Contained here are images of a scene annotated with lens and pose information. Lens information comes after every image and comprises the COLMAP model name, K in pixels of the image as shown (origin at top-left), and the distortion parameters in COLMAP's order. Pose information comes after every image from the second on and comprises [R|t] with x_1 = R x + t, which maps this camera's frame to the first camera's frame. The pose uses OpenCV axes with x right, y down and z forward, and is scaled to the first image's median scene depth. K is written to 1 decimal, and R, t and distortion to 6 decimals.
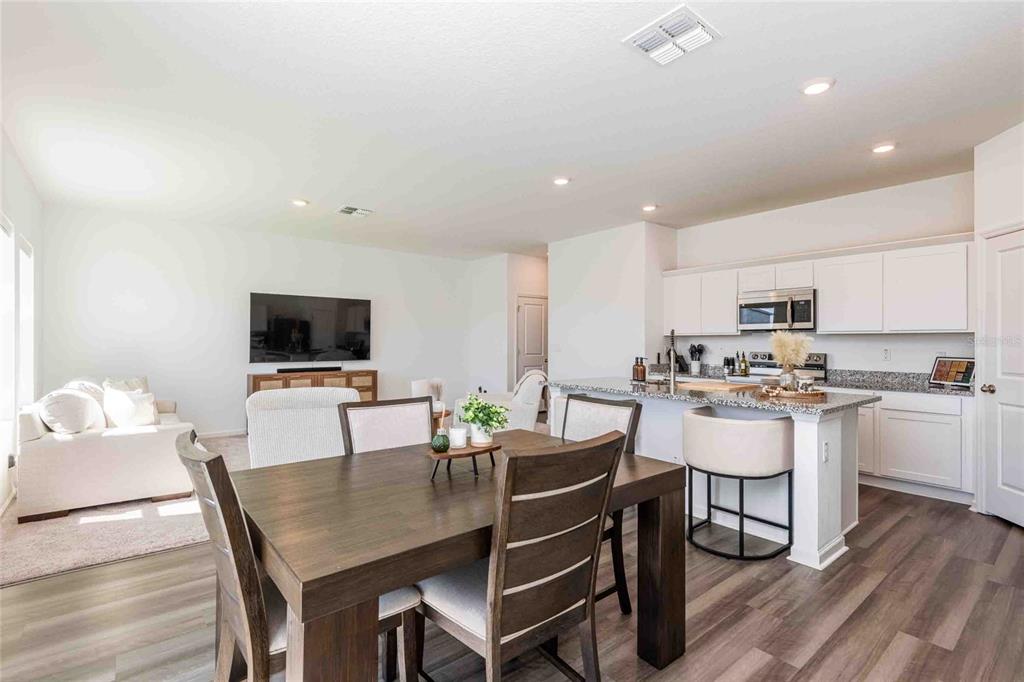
lens RADIAL K [[478.4, 0, 519.2], [0, 478.4, 339.7], [0, 0, 1]] dist [0.013233, -0.008114]
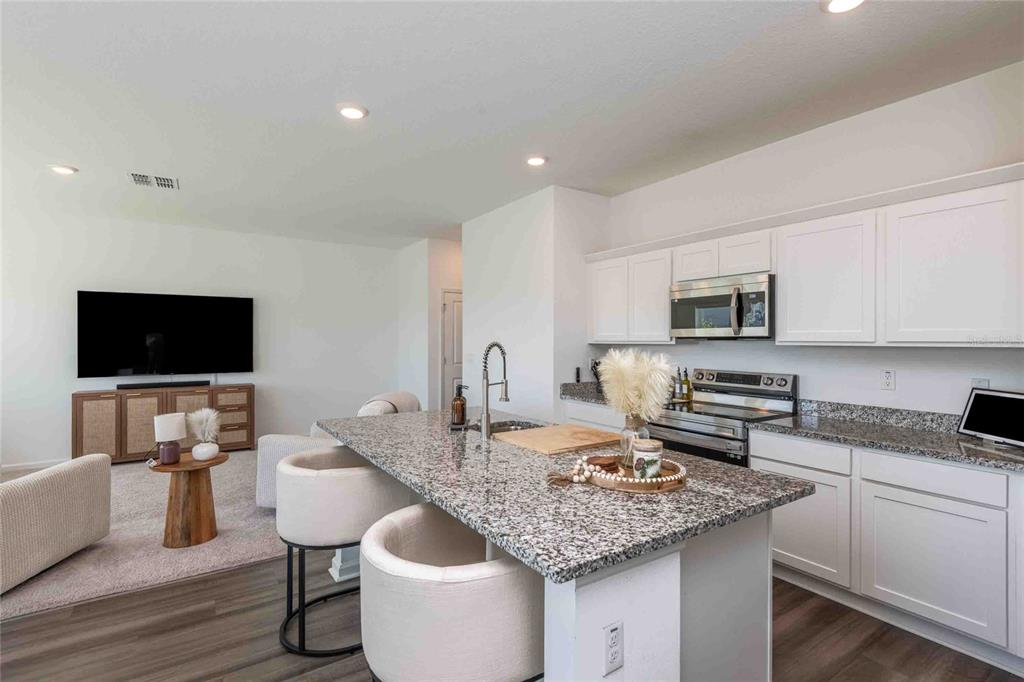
lens RADIAL K [[478.4, 0, 523.4], [0, 478.4, 339.9], [0, 0, 1]] dist [0.013233, -0.008114]
pose [[0.995418, -0.002225, -0.095595, 0.302897], [0.002721, 0.999984, 0.005058, -0.019884], [0.095582, -0.005295, 0.995407, 0.293200]]
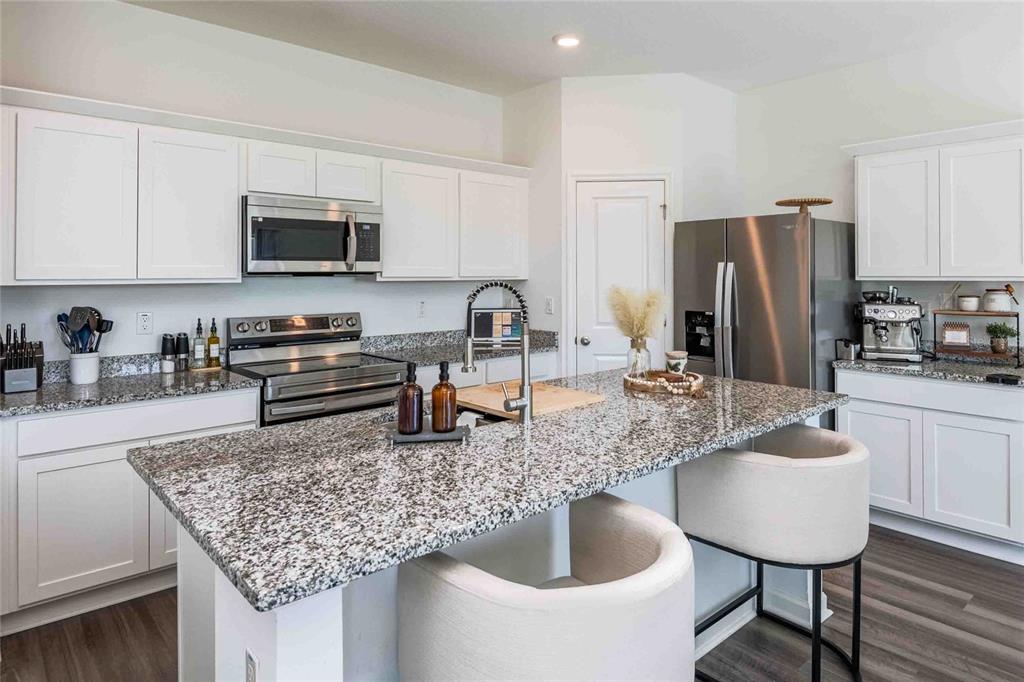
lens RADIAL K [[616.9, 0, 554.9], [0, 616.9, 258.3], [0, 0, 1]] dist [0.026998, -0.013755]
pose [[-0.058358, 0.021978, 0.998054, -0.144959], [-0.003028, 0.999749, -0.022193, -0.020690], [-0.998291, -0.004318, -0.058277, 0.715567]]
